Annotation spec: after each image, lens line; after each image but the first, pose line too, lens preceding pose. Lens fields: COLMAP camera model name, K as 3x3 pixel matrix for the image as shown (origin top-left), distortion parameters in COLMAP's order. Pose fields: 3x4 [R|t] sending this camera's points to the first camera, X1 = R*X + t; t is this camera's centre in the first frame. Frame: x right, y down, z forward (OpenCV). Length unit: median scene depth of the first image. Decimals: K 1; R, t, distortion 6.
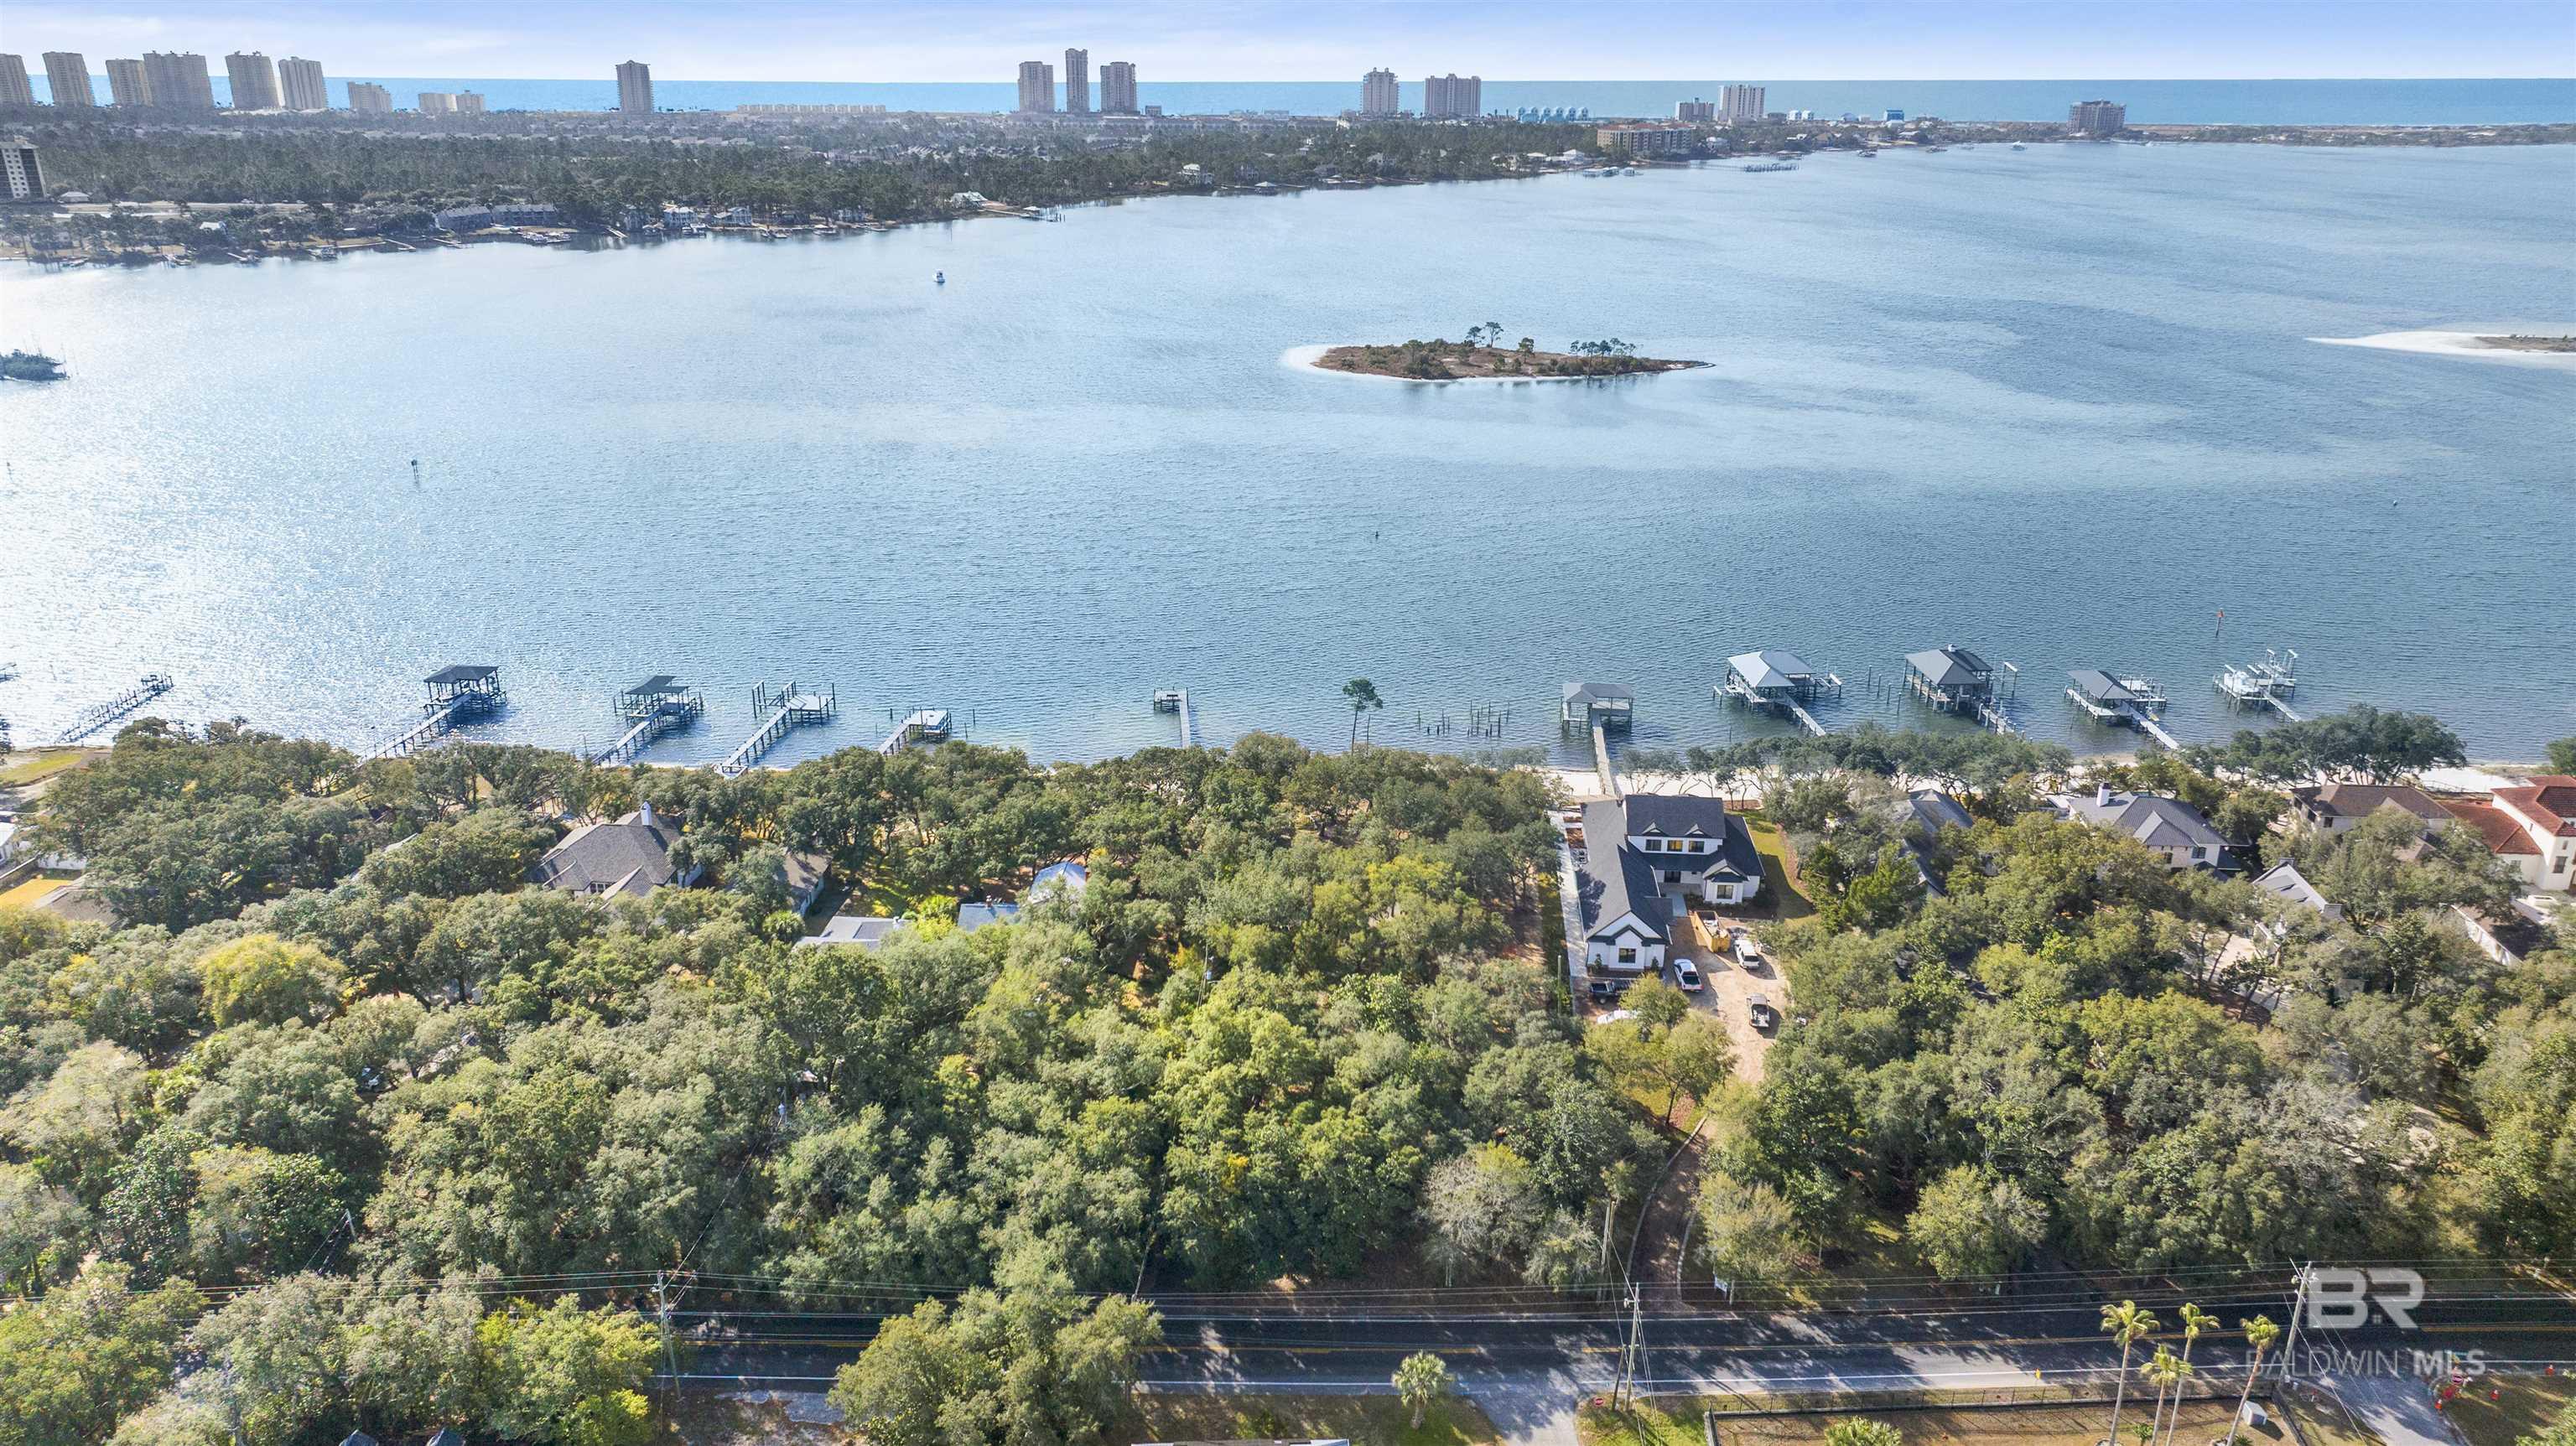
lens RADIAL K [[1804.8, 0, 1341.5], [0, 1804.8, 719.0], [0, 0, 1]] dist [-0.021957, -0.000996]
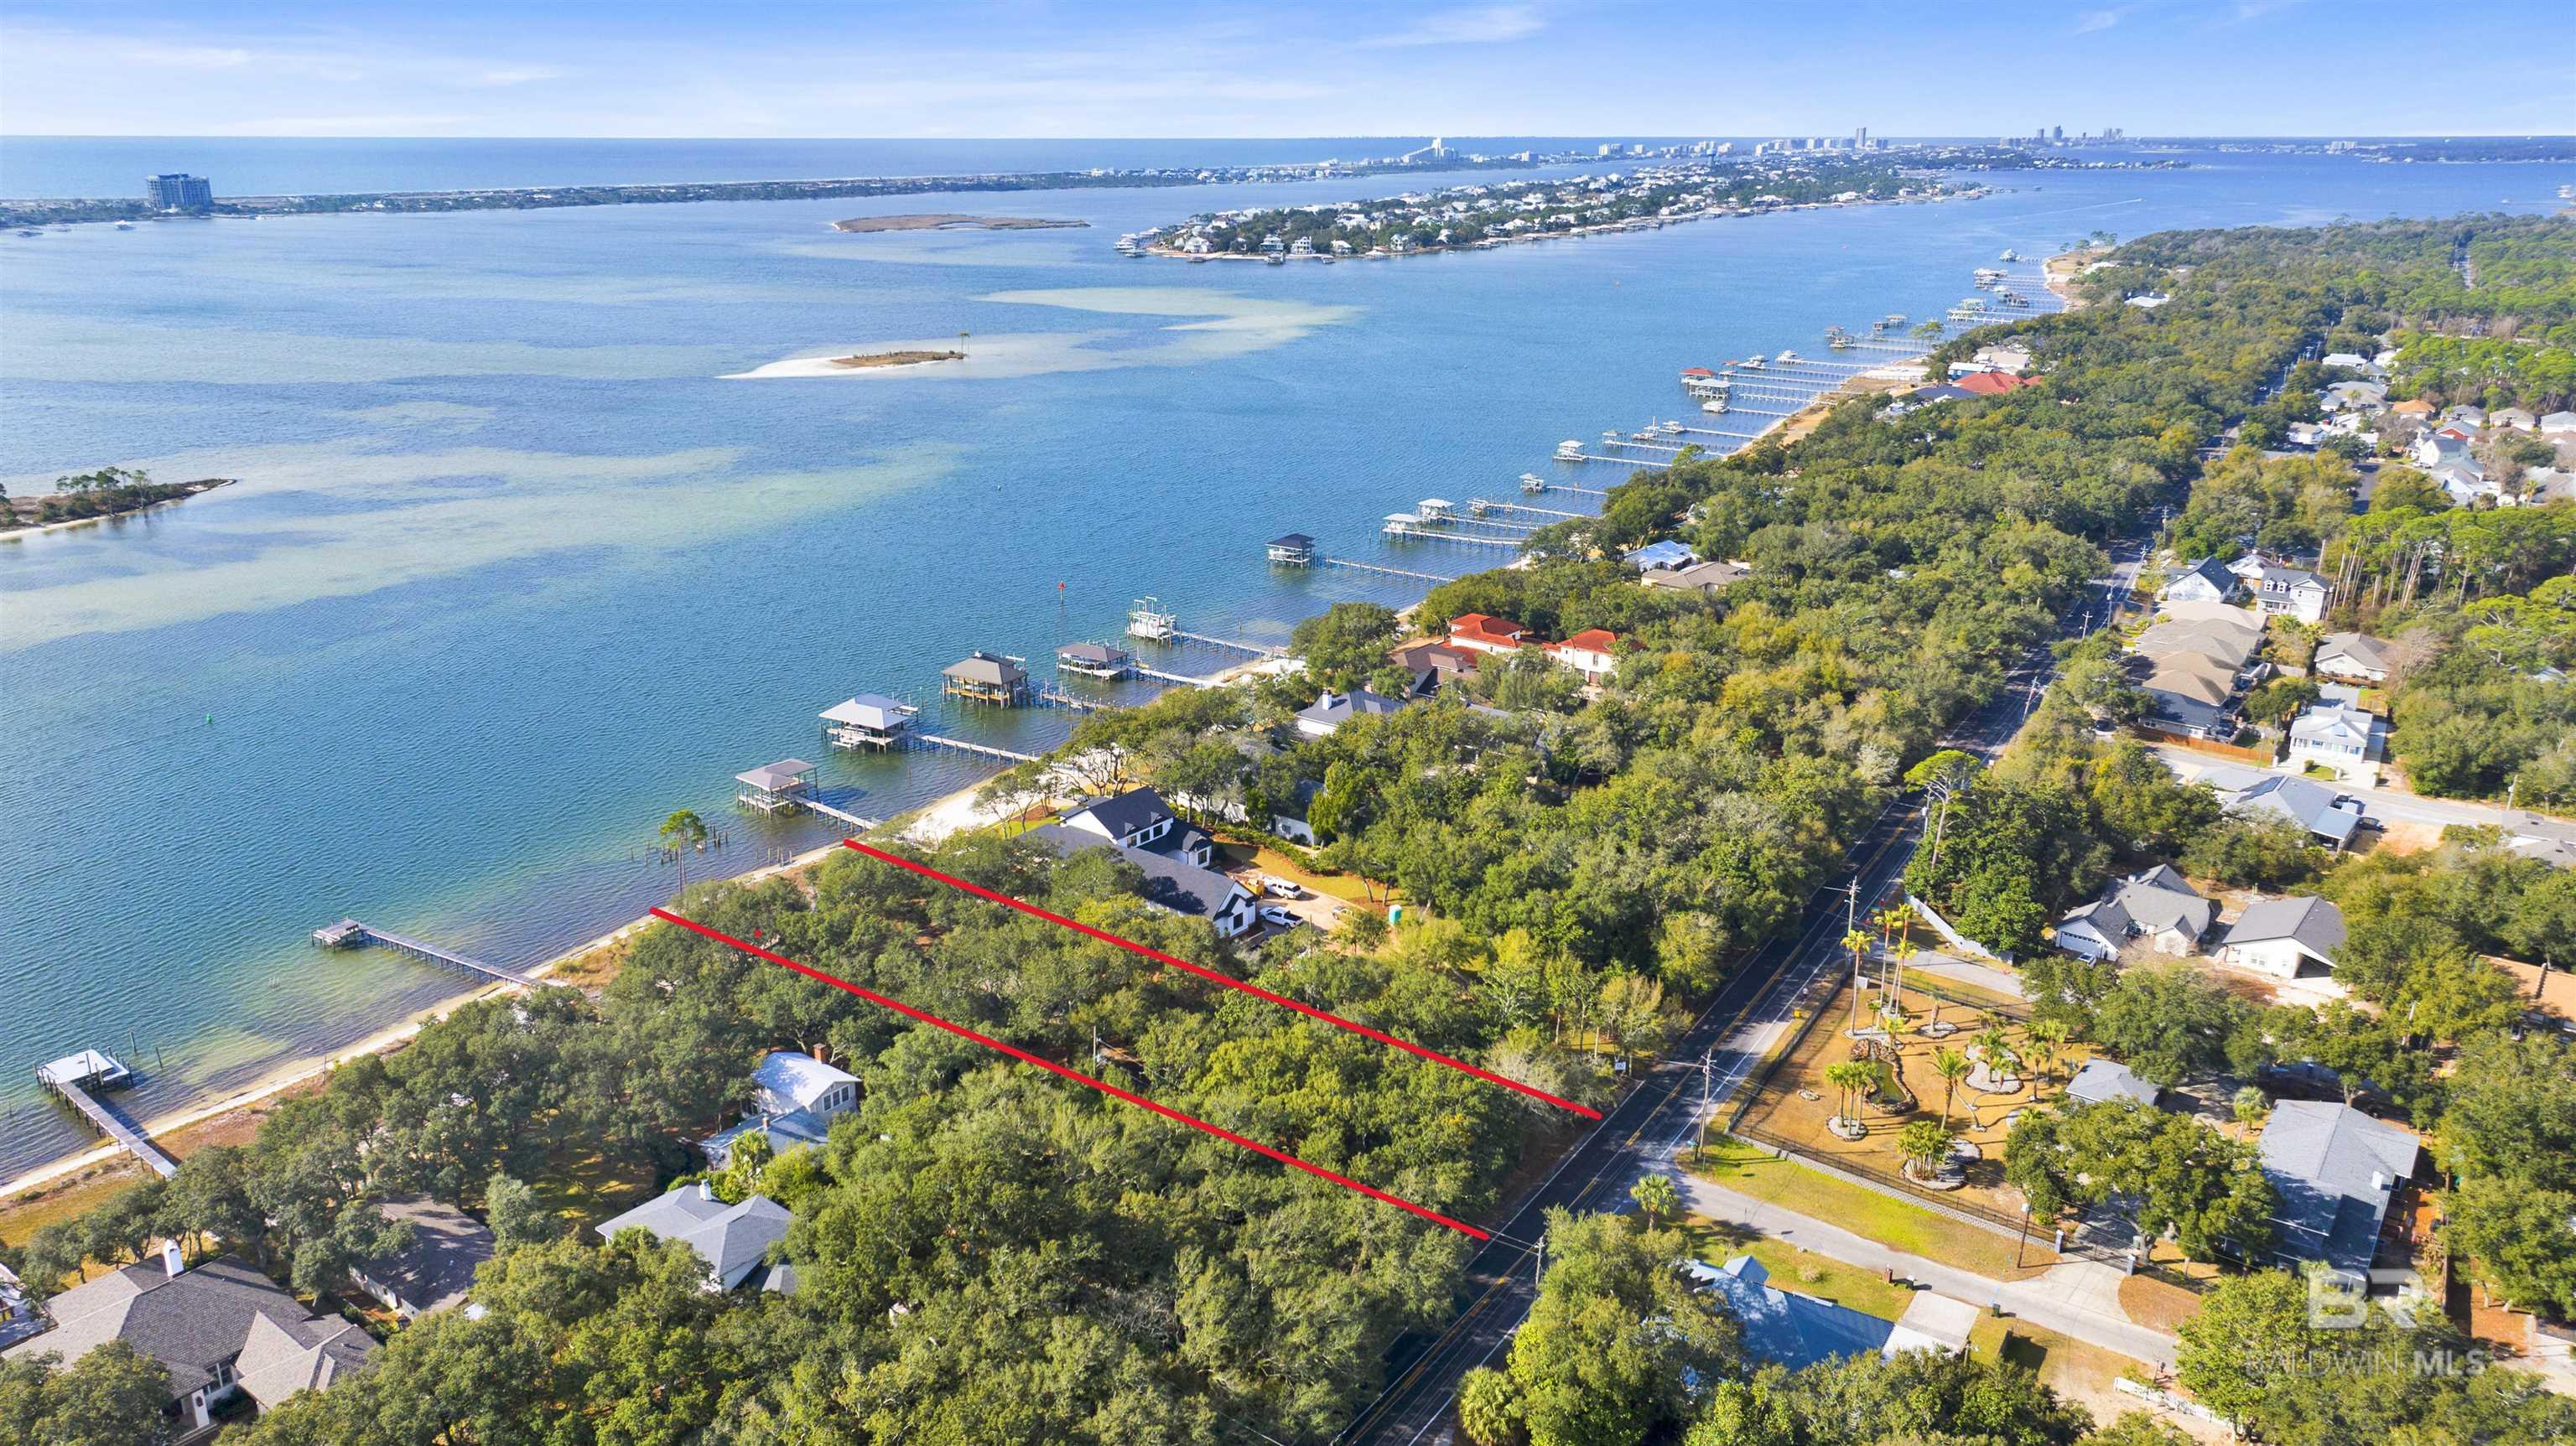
lens RADIAL K [[1841.5, 0, 1279.9], [0, 1841.5, 655.2], [0, 0, 1]] dist [-0.012897, -0.006842]
pose [[0.572860, -0.226681, 0.787685, -0.222023], [0.284688, 0.956196, 0.068130, -0.031264], [-0.768625, 0.185216, 0.612300, 0.080200]]
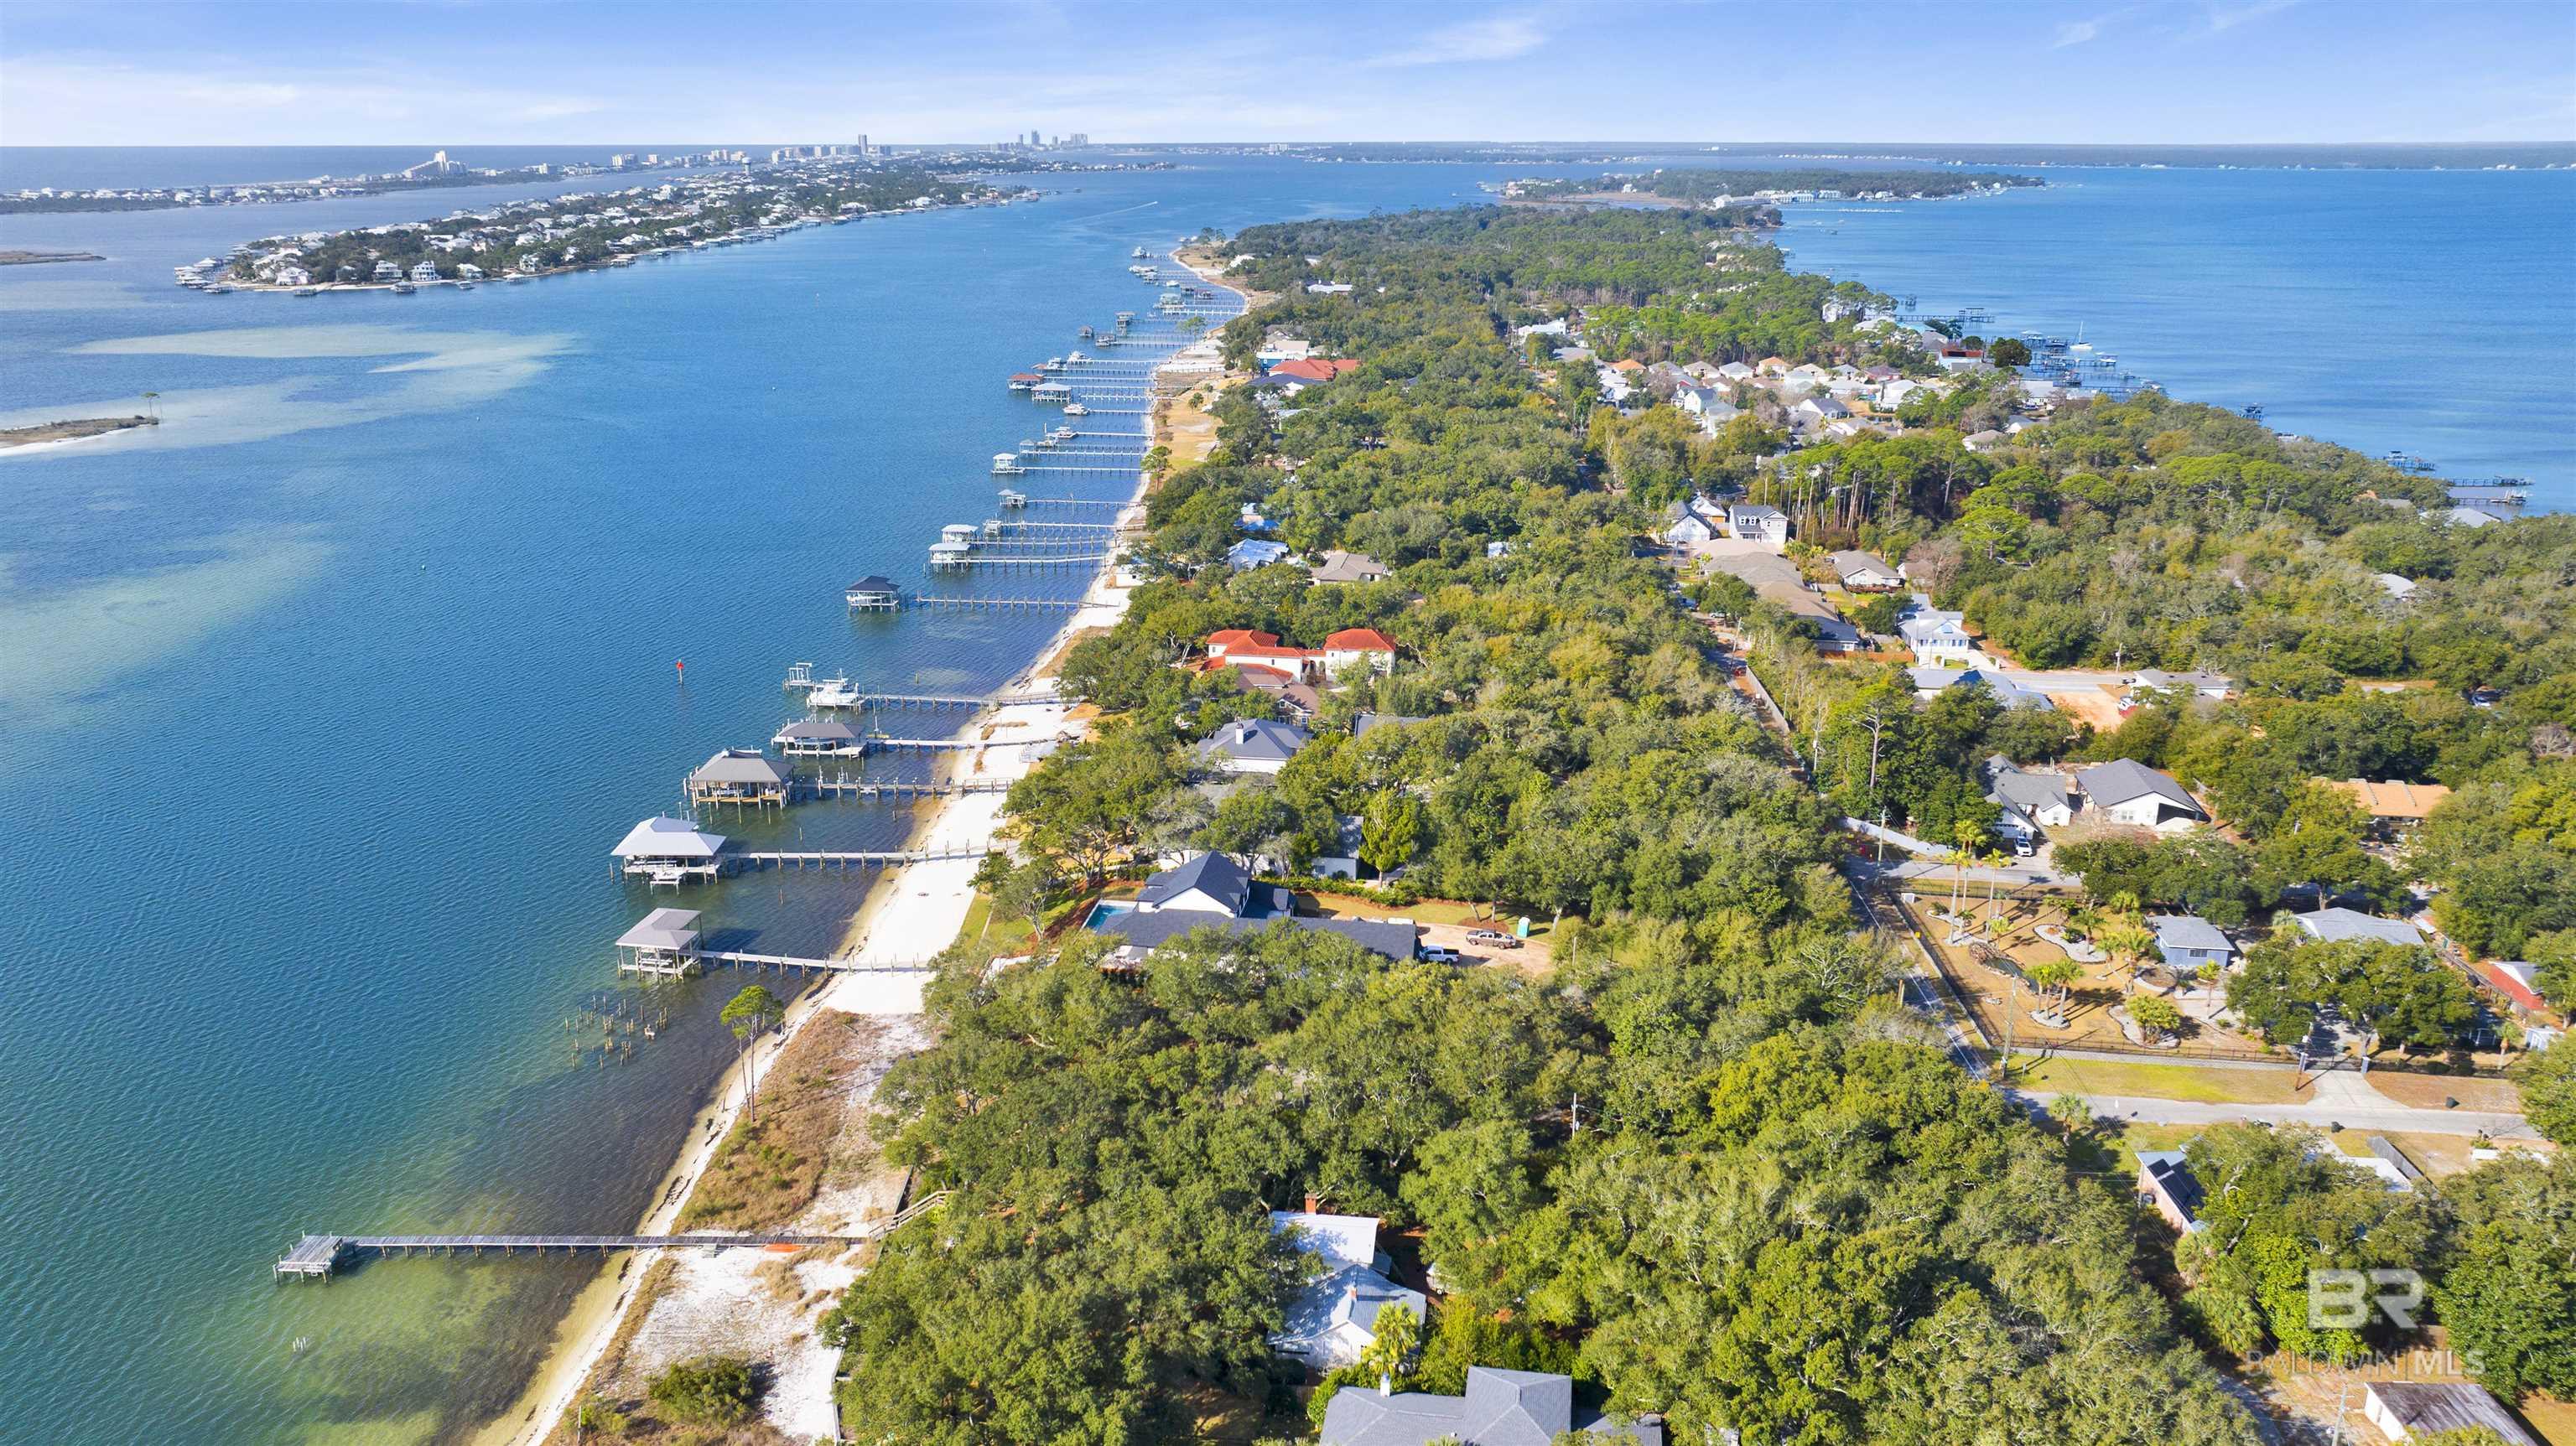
lens RADIAL K [[1835.3, 0, 1293.9], [0, 1835.3, 703.8], [0, 0, 1]] dist [-0.036291, 0.025788]
pose [[0.094869, -0.297722, 0.949927, -0.266913], [0.348899, 0.903648, 0.248373, -0.097346], [-0.932346, 0.307865, 0.189603, 0.262053]]
